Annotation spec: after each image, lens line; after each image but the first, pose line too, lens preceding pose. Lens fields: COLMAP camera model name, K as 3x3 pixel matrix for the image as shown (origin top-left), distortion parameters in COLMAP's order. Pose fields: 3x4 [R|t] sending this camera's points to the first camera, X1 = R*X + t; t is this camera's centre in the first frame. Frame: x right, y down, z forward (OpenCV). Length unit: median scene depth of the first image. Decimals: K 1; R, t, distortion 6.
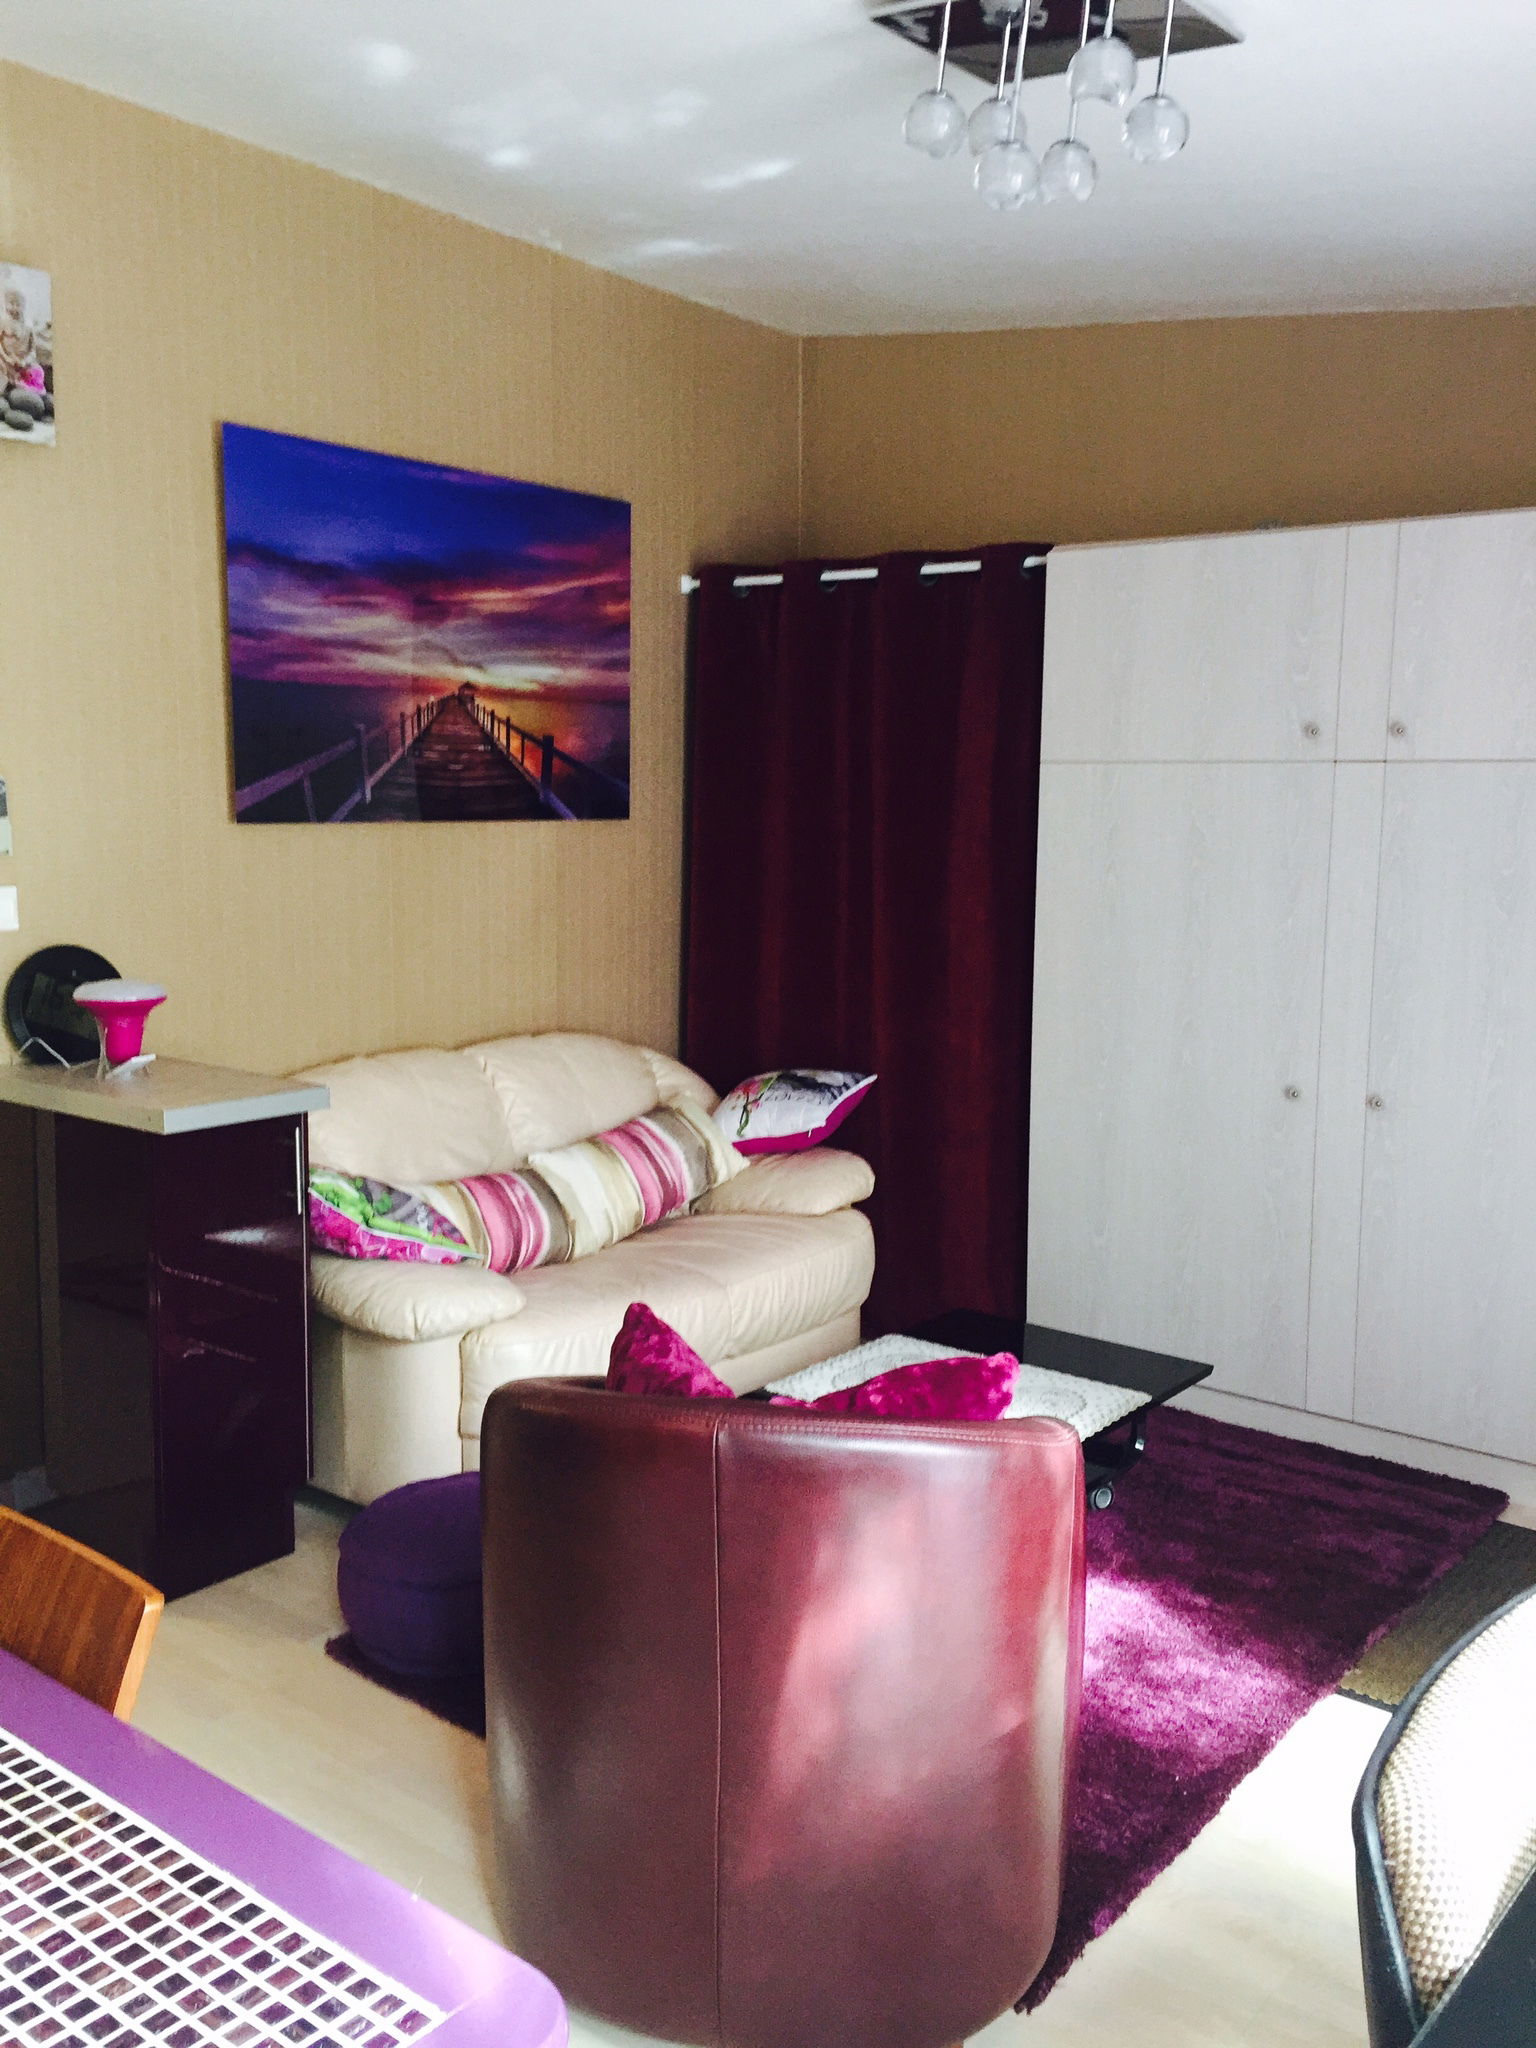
lens RADIAL K [[1748.0, 0, 770.7], [0, 1748.0, 1026.0], [0, 0, 1]] dist [0.077522, -0.116384]
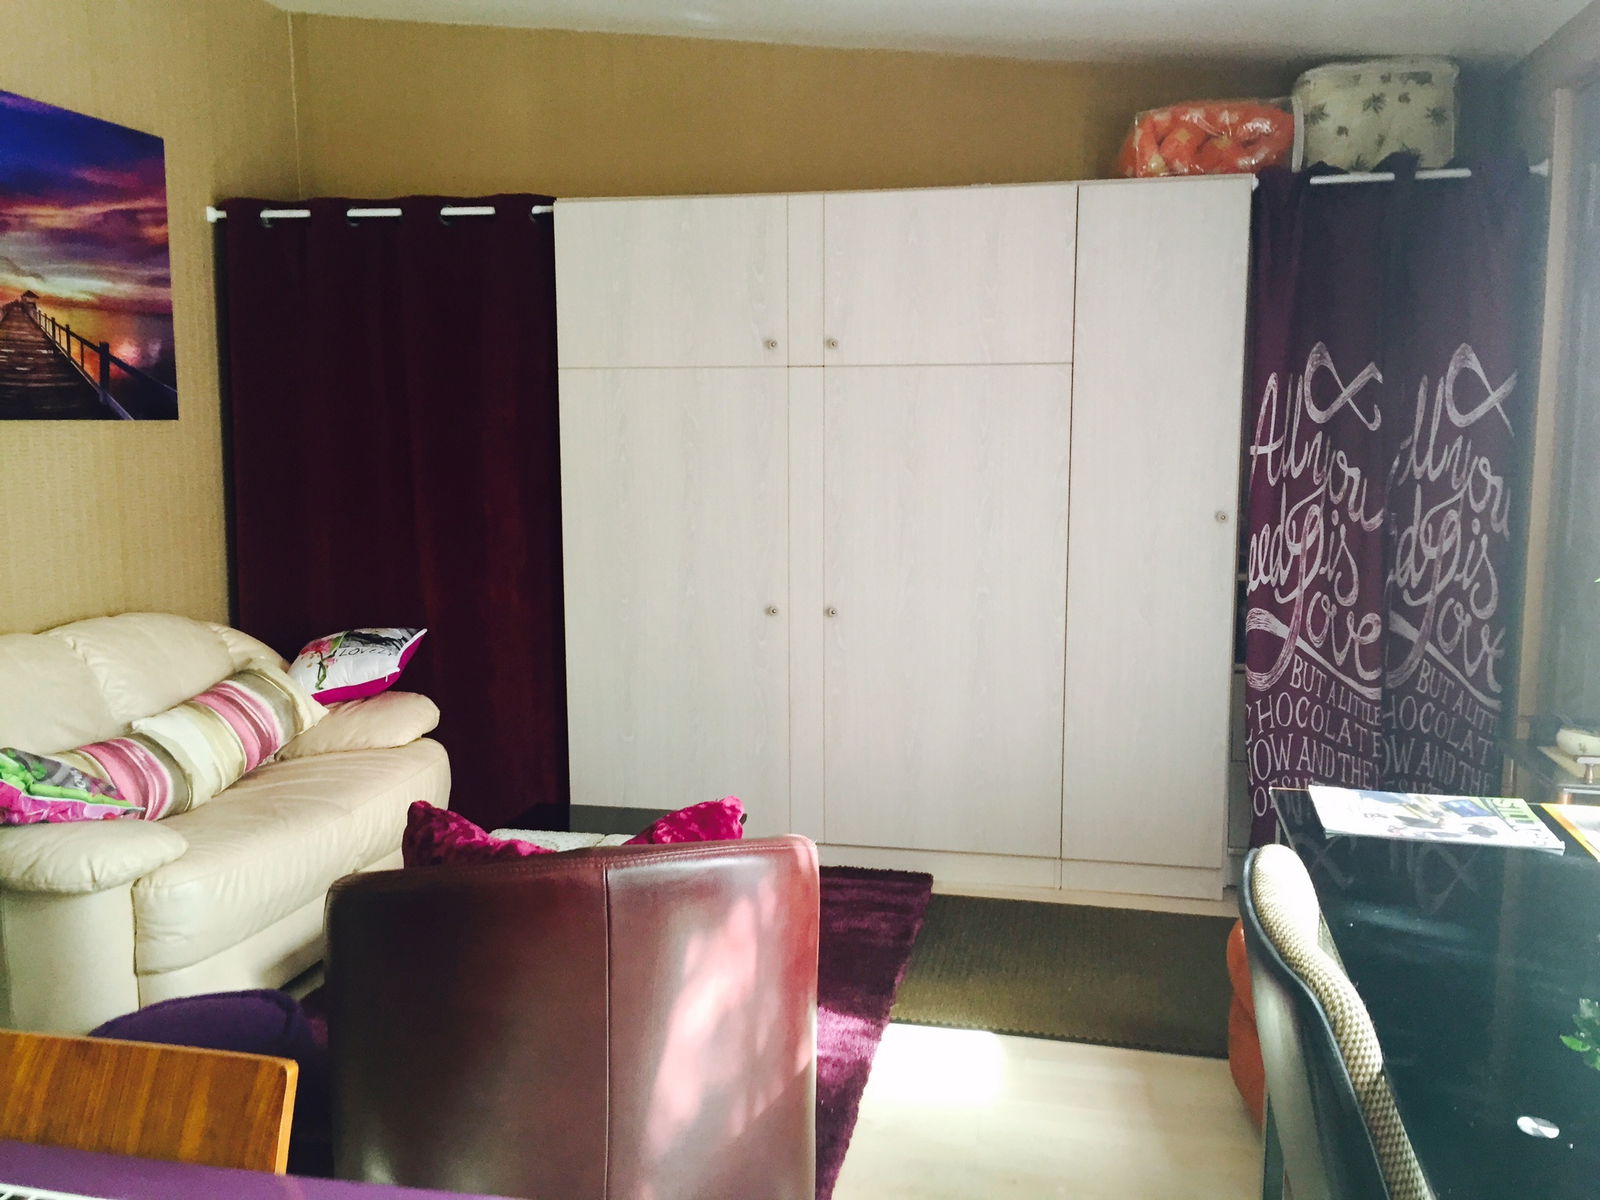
lens RADIAL K [[1365.6, 0, 811.6], [0, 1365.6, 602.4], [0, 0, 1]] dist [0.077522, -0.116384]
pose [[0.892141, -0.071817, 0.446013, -0.137545], [0.073339, 0.997211, 0.013875, 0.018030], [-0.445765, 0.020331, 0.894919, 0.033338]]
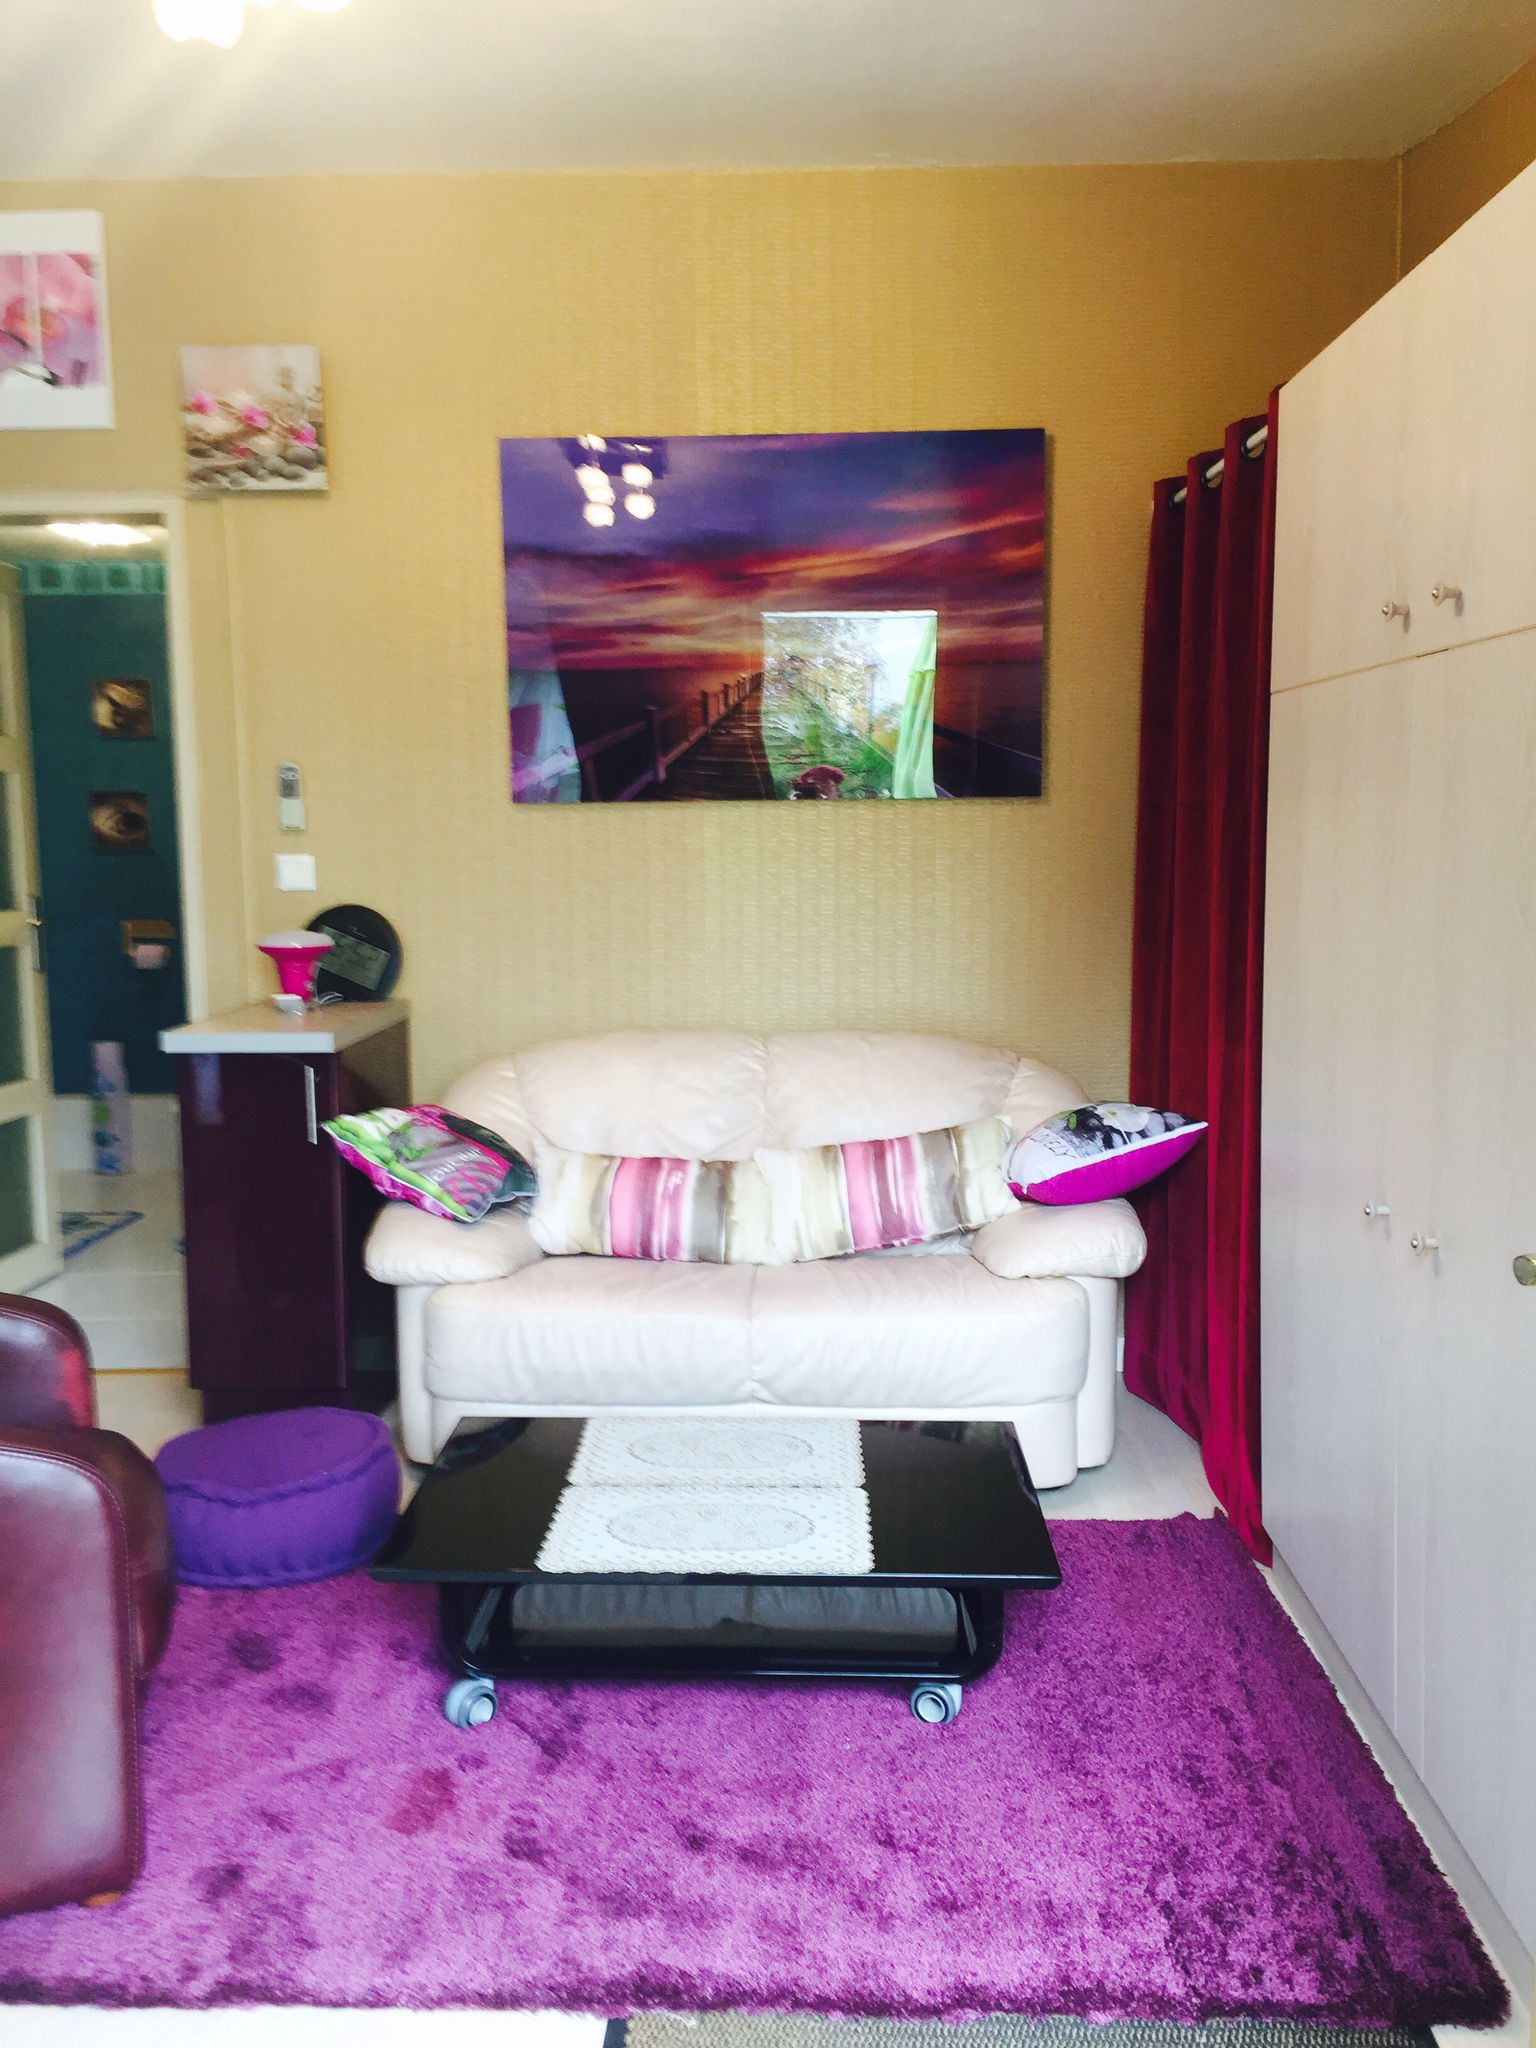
lens RADIAL K [[1748.0, 0, 770.7], [0, 1748.0, 1026.0], [0, 0, 1]] dist [0.077522, -0.116384]
pose [[0.585991, 0.083771, -0.805975, 0.615197], [-0.094768, 0.994901, 0.034507, -0.025901], [0.804757, 0.056160, 0.590942, 0.438067]]
